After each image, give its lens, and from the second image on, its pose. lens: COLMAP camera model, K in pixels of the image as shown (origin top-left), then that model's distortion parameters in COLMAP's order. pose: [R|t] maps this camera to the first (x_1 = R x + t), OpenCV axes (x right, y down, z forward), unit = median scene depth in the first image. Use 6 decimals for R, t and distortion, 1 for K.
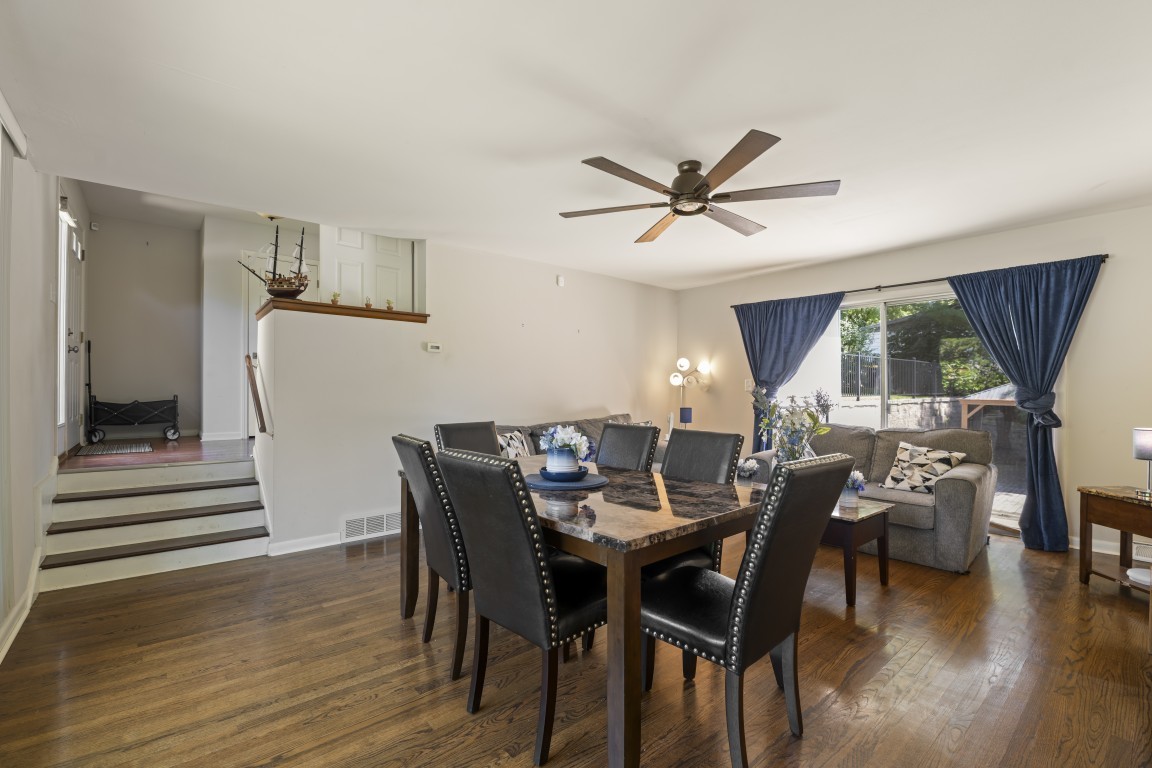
lens RADIAL K [[503.0, 0, 576.0], [0, 503.0, 384.0], [0, 0, 1]] dist [-0.001524, -0.010786]
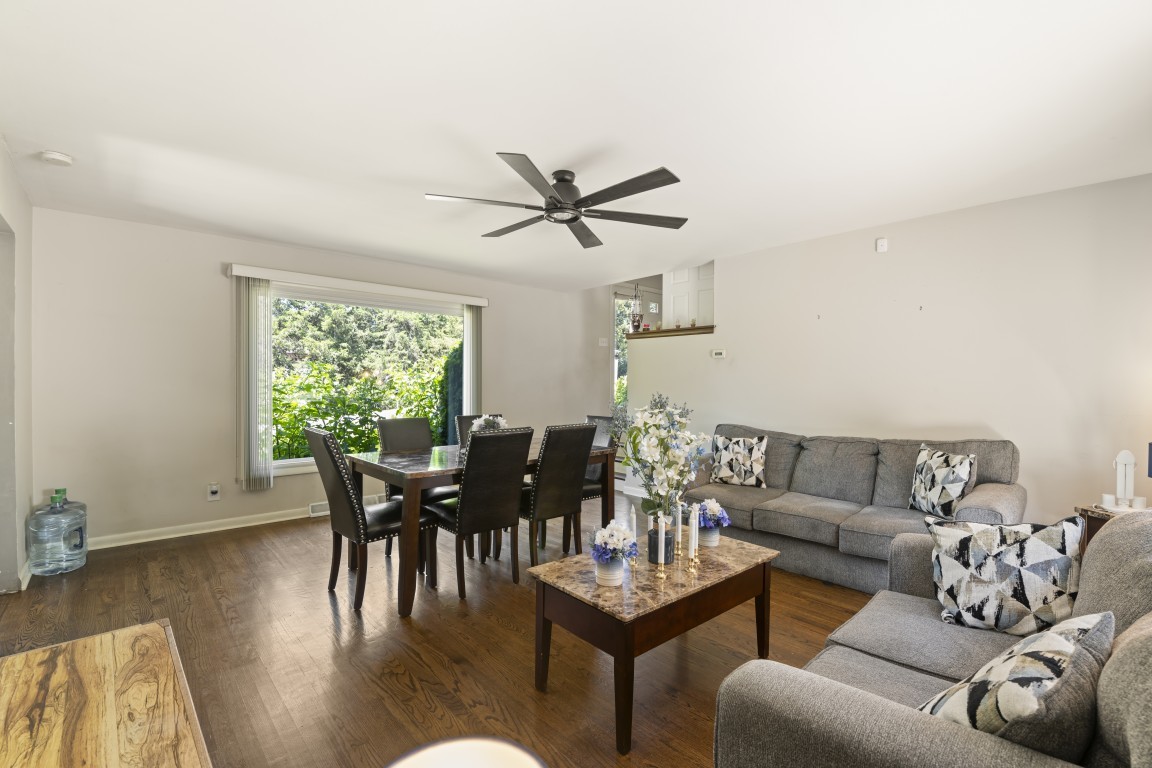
lens RADIAL K [[505.2, 0, 578.7], [0, 505.2, 382.2], [0, 0, 1]] dist [-0.001065, -0.010179]
pose [[0.036261, -0.007170, -0.999317, 0.971519], [0.000387, 0.999974, -0.007160, -0.001989], [0.999342, -0.000128, 0.036263, 0.766430]]
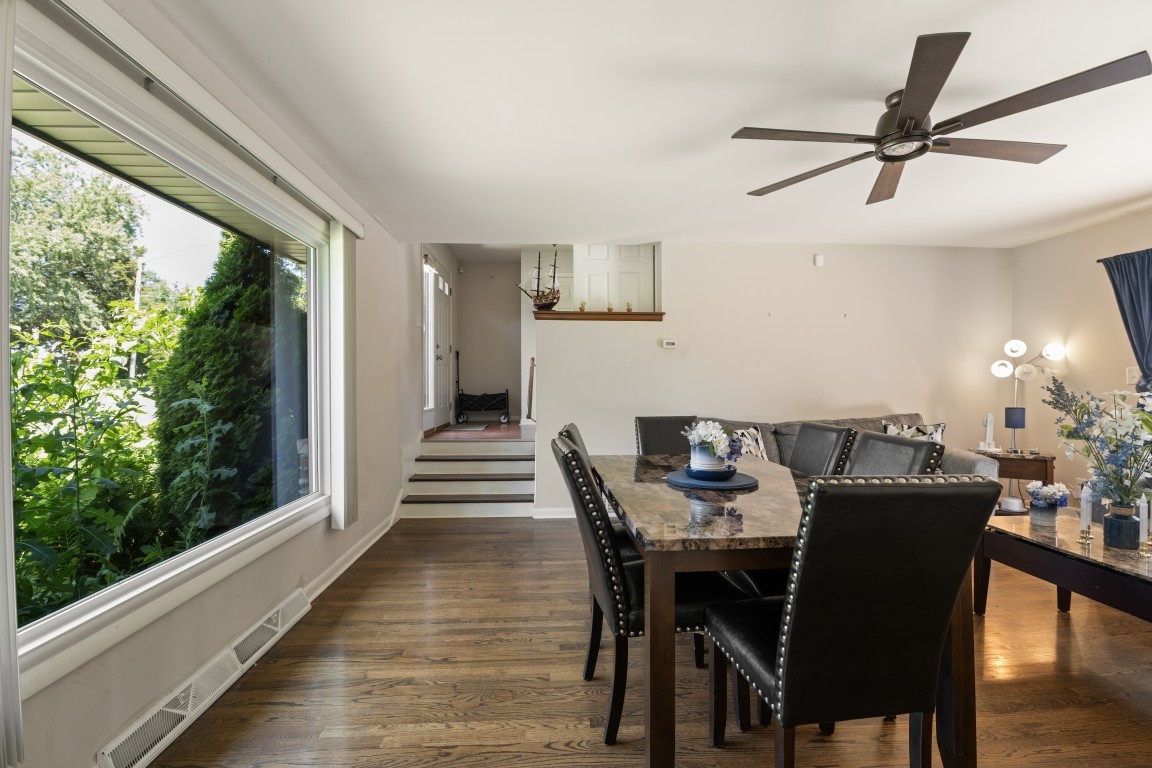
lens RADIAL K [[505.2, 0, 578.7], [0, 505.2, 382.2], [0, 0, 1]] dist [-0.001065, -0.010179]
pose [[0.805604, -0.006735, -0.592416, 0.217865], [0.010710, 0.999938, 0.003195, 0.001623], [0.592357, -0.008919, 0.805626, 0.053737]]
